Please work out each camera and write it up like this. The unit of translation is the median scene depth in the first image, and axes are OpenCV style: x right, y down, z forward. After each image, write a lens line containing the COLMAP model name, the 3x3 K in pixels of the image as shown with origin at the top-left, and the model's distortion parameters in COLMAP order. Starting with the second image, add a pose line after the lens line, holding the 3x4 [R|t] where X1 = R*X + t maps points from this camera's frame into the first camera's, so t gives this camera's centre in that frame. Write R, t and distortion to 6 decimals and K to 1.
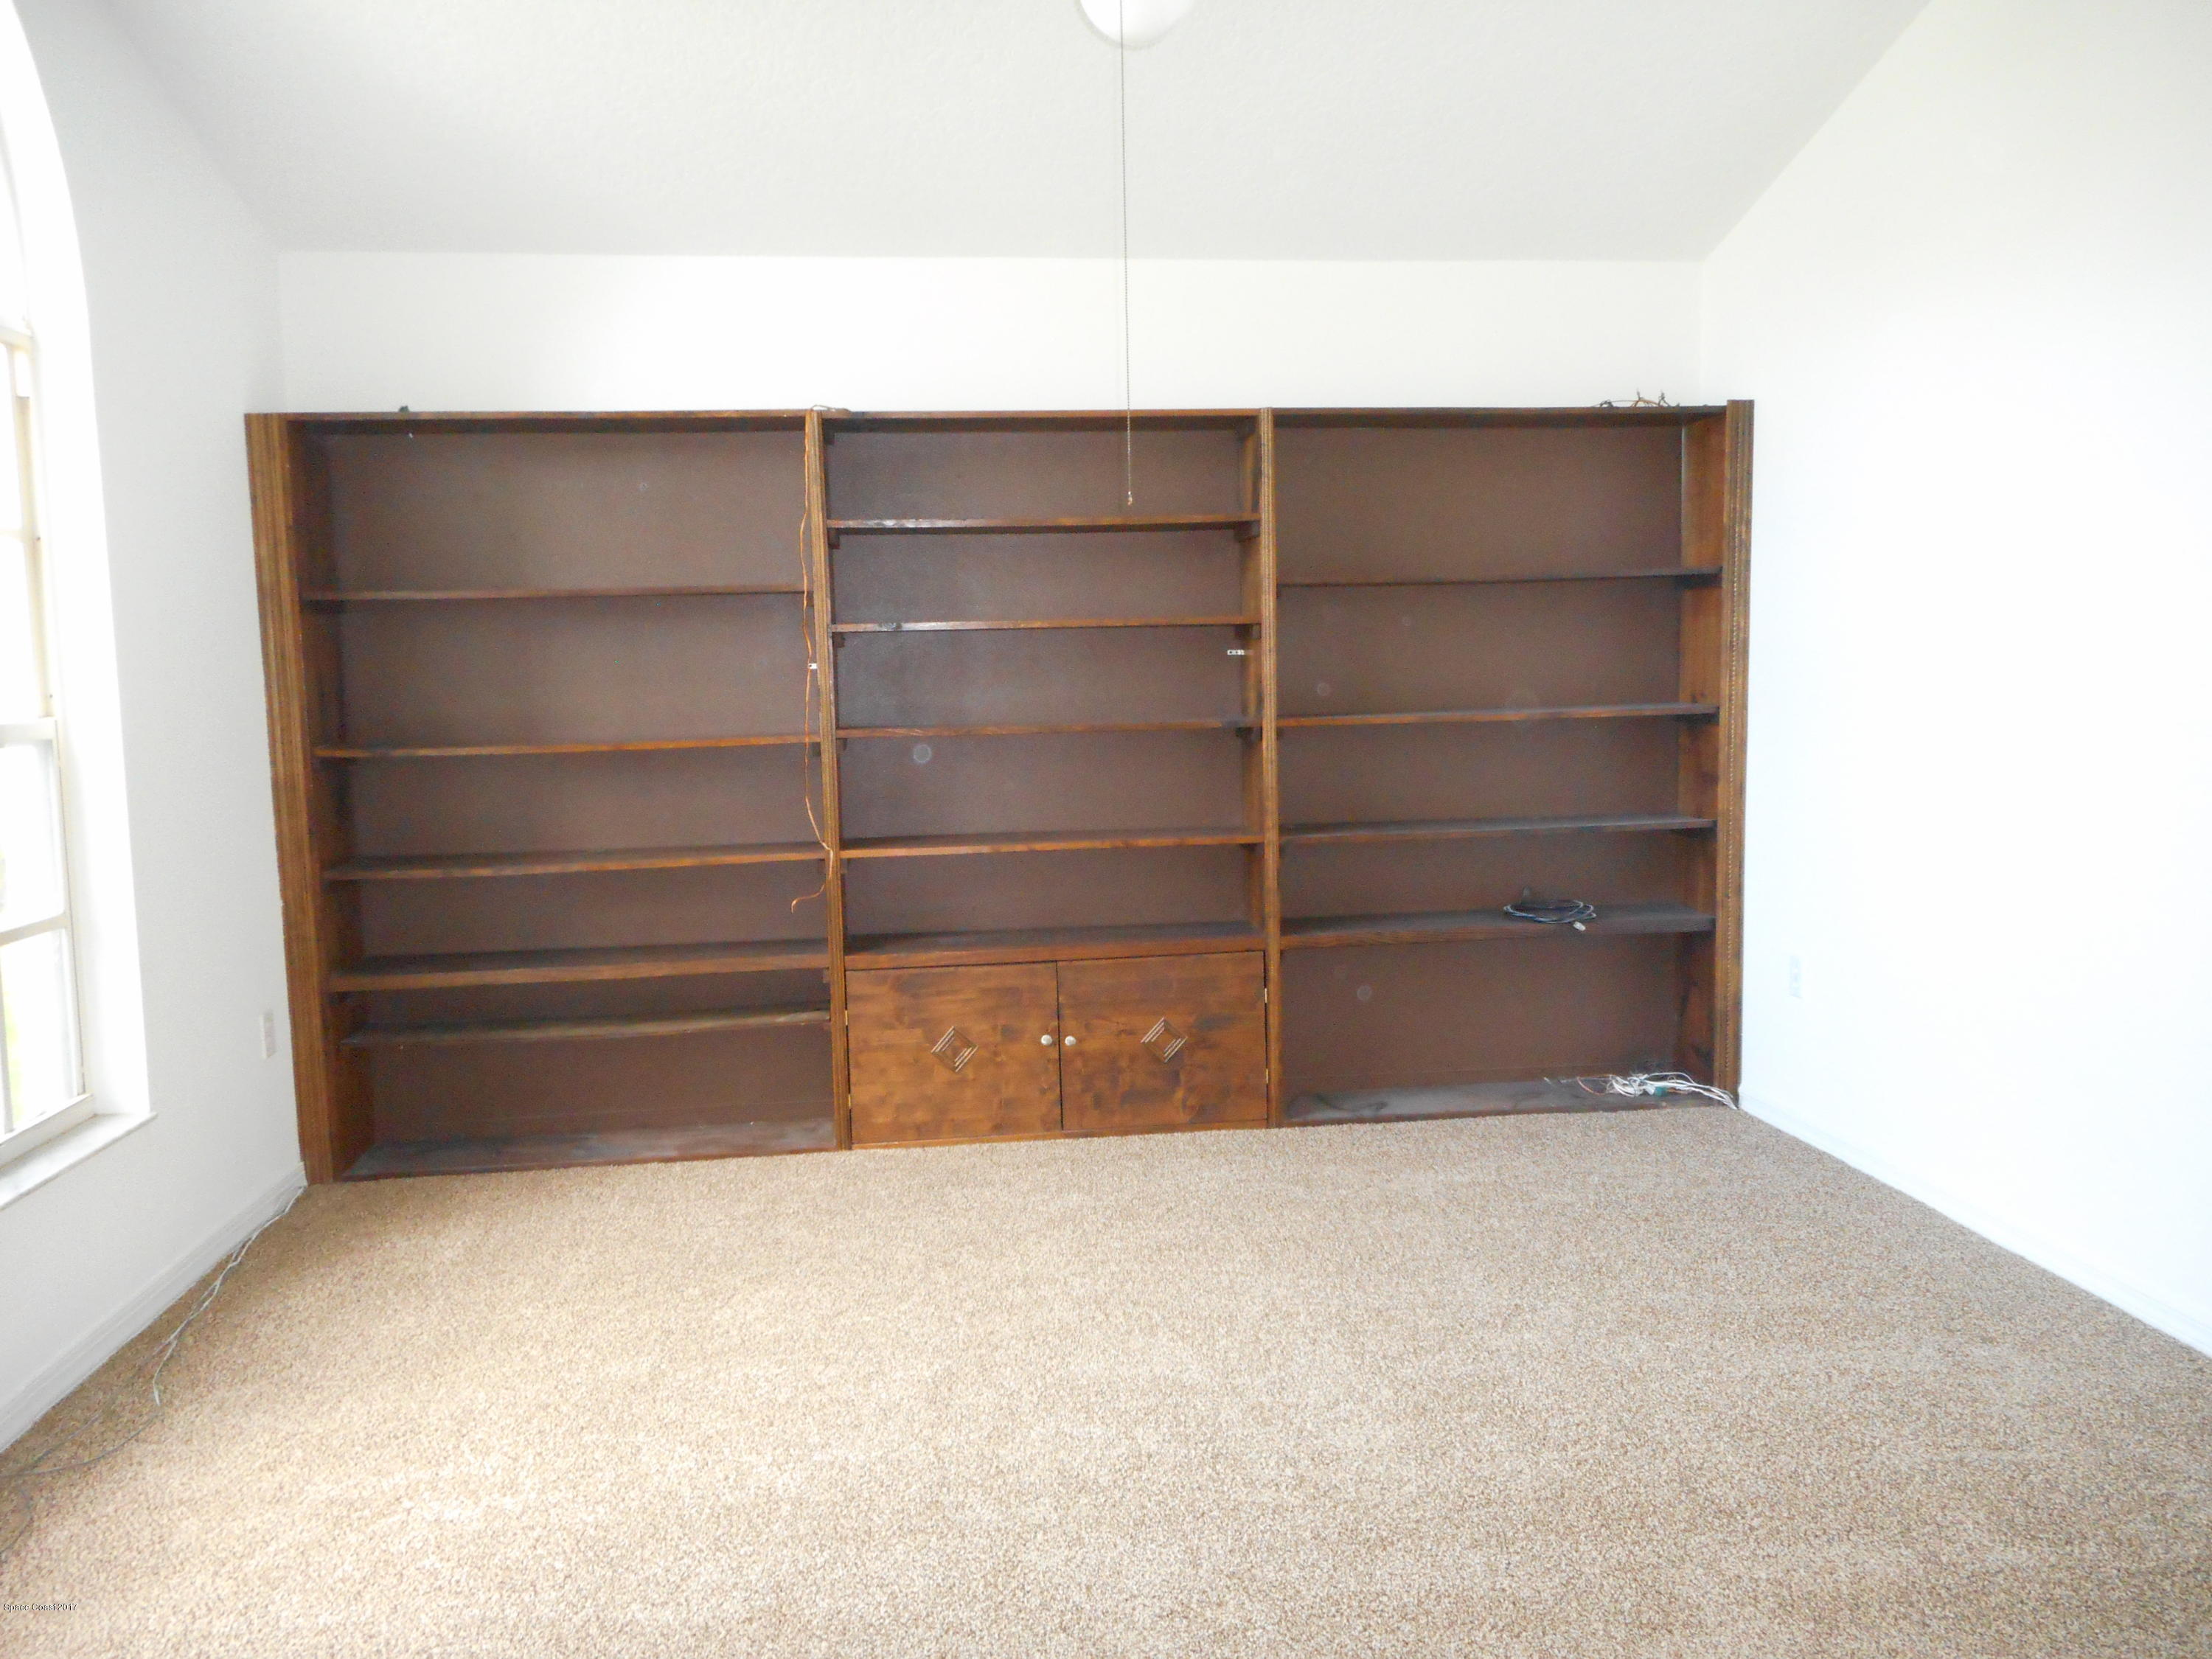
lens RADIAL K [[1645.5, 0, 1104.4], [0, 1645.5, 841.4], [0, 0, 1]] dist [-0.004896, 0.005970]
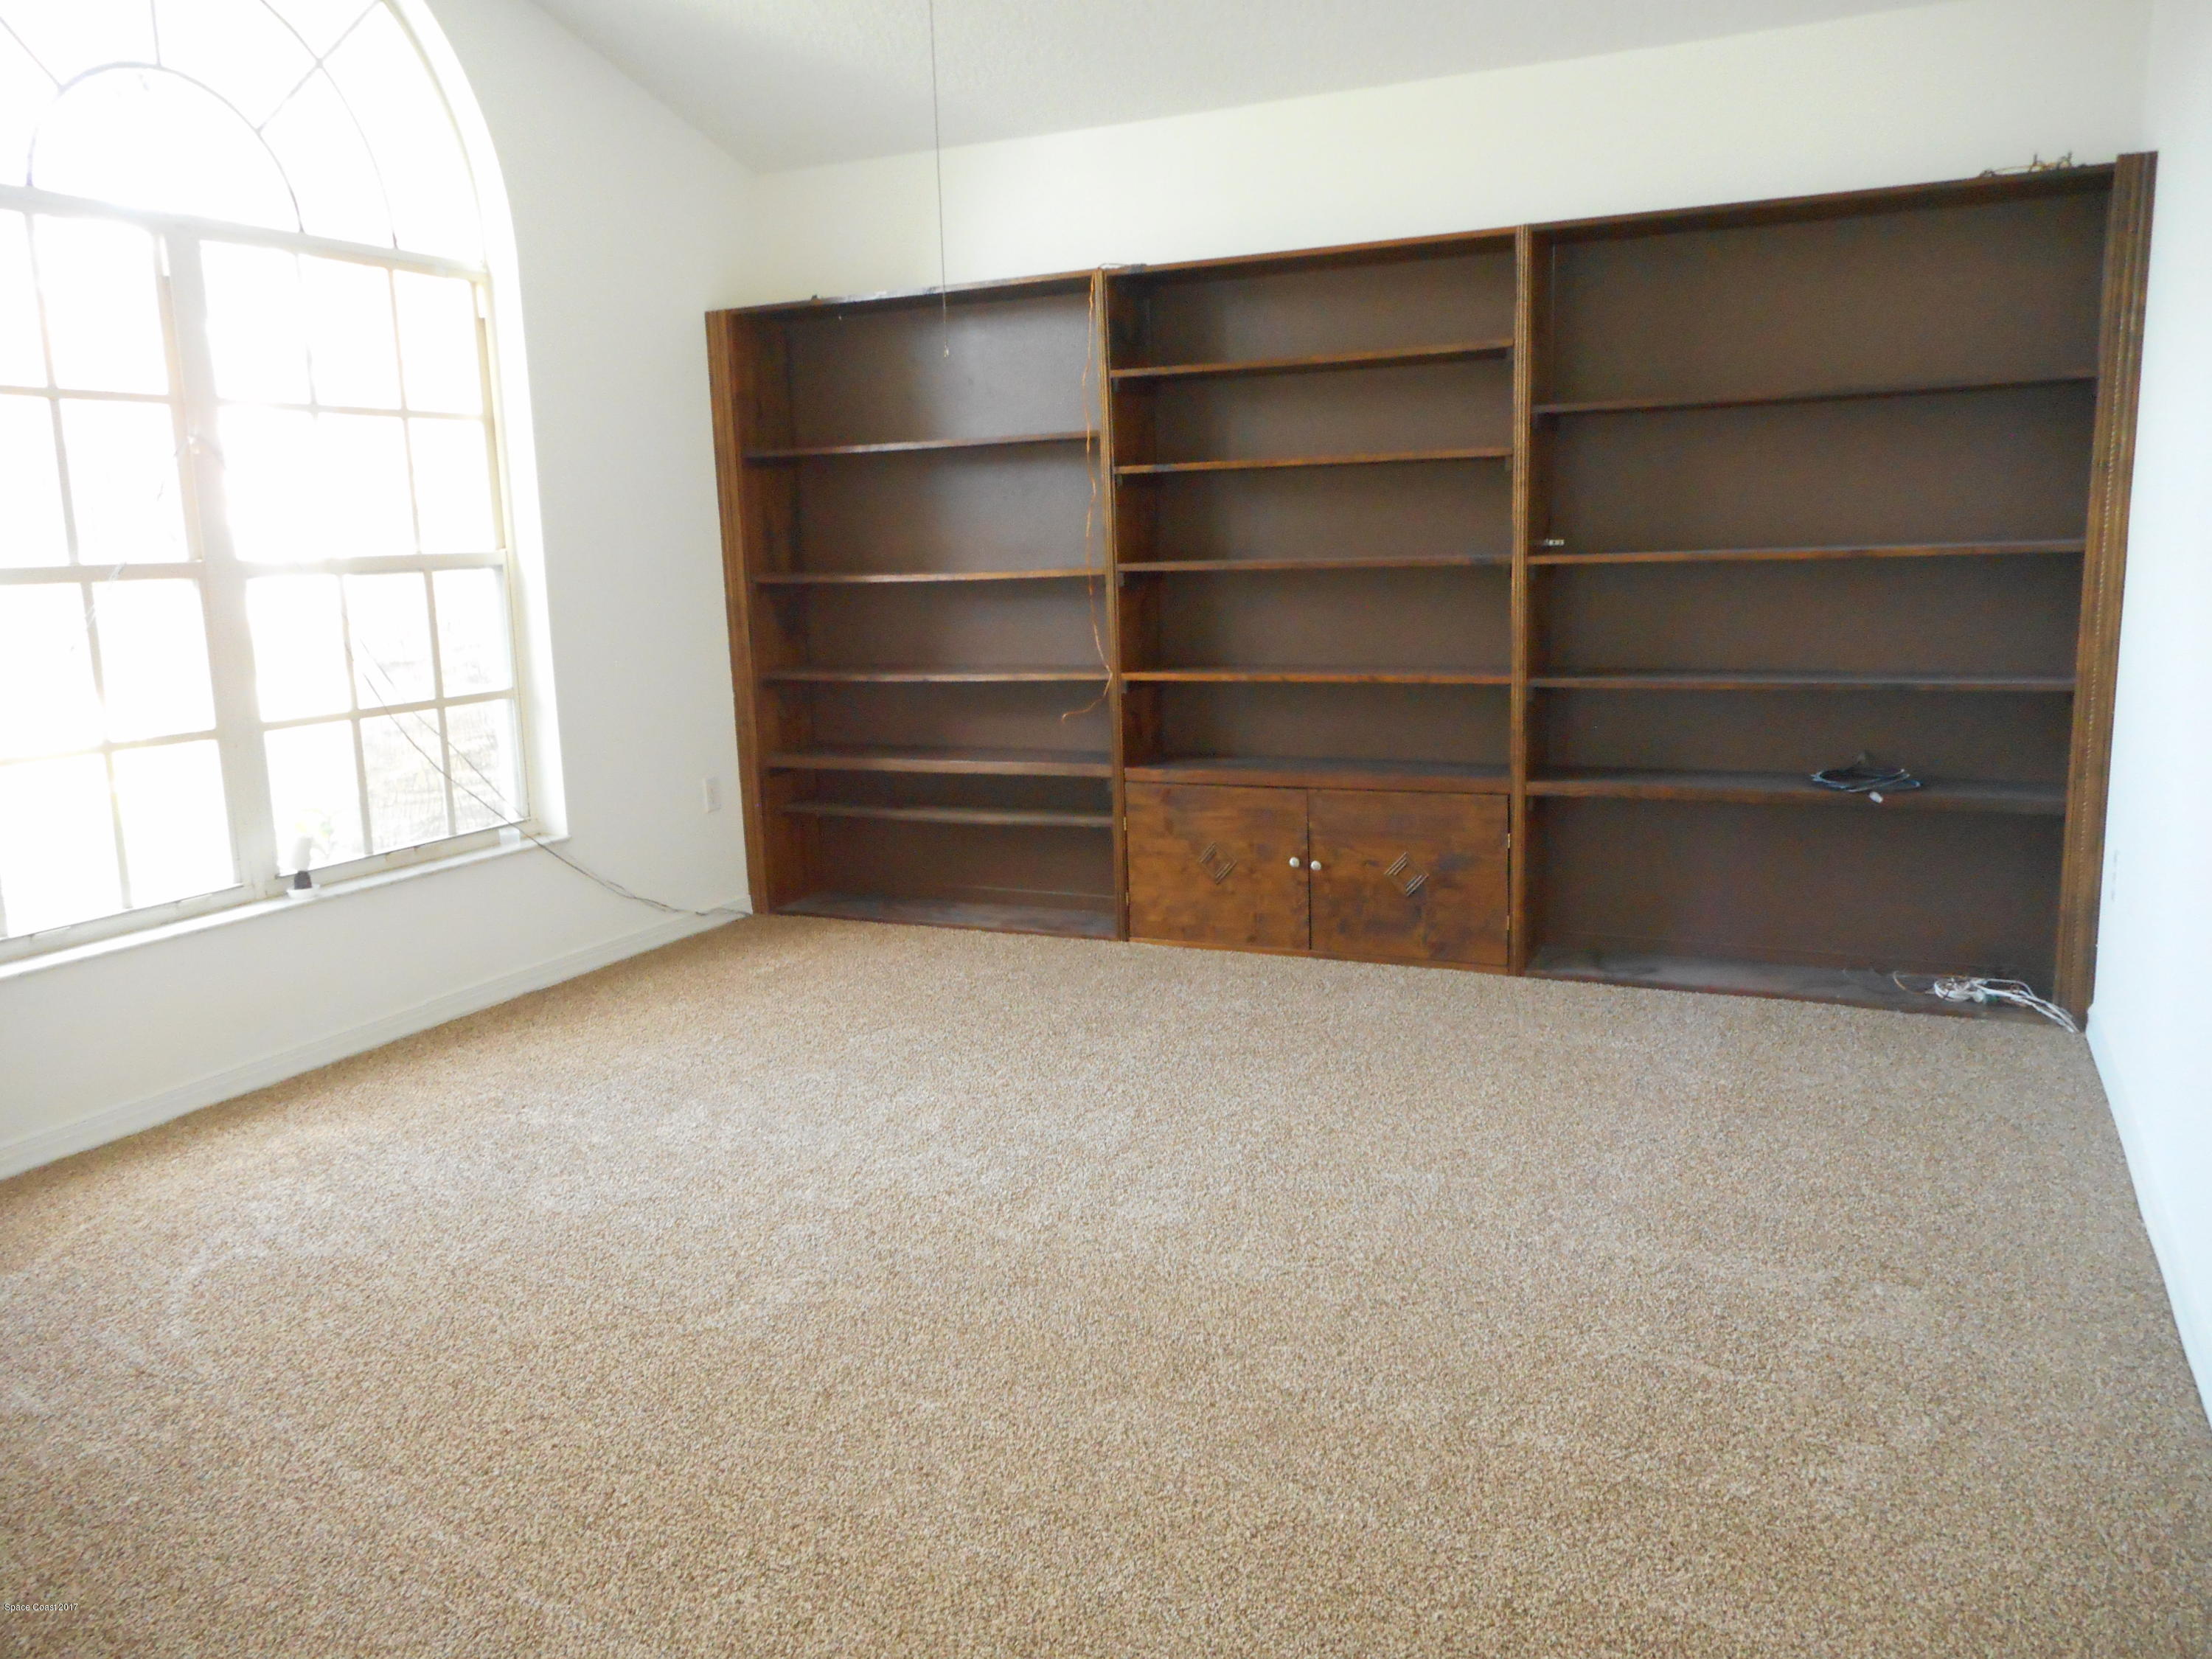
lens RADIAL K [[1692.4, 0, 1101.4], [0, 1692.4, 819.9], [0, 0, 1]] dist [0.014389, -0.002846]
pose [[0.846762, 0.088950, -0.524483, 0.423608], [-0.044499, 0.994310, 0.096787, -0.005538], [0.530108, -0.058617, 0.845902, 0.019721]]
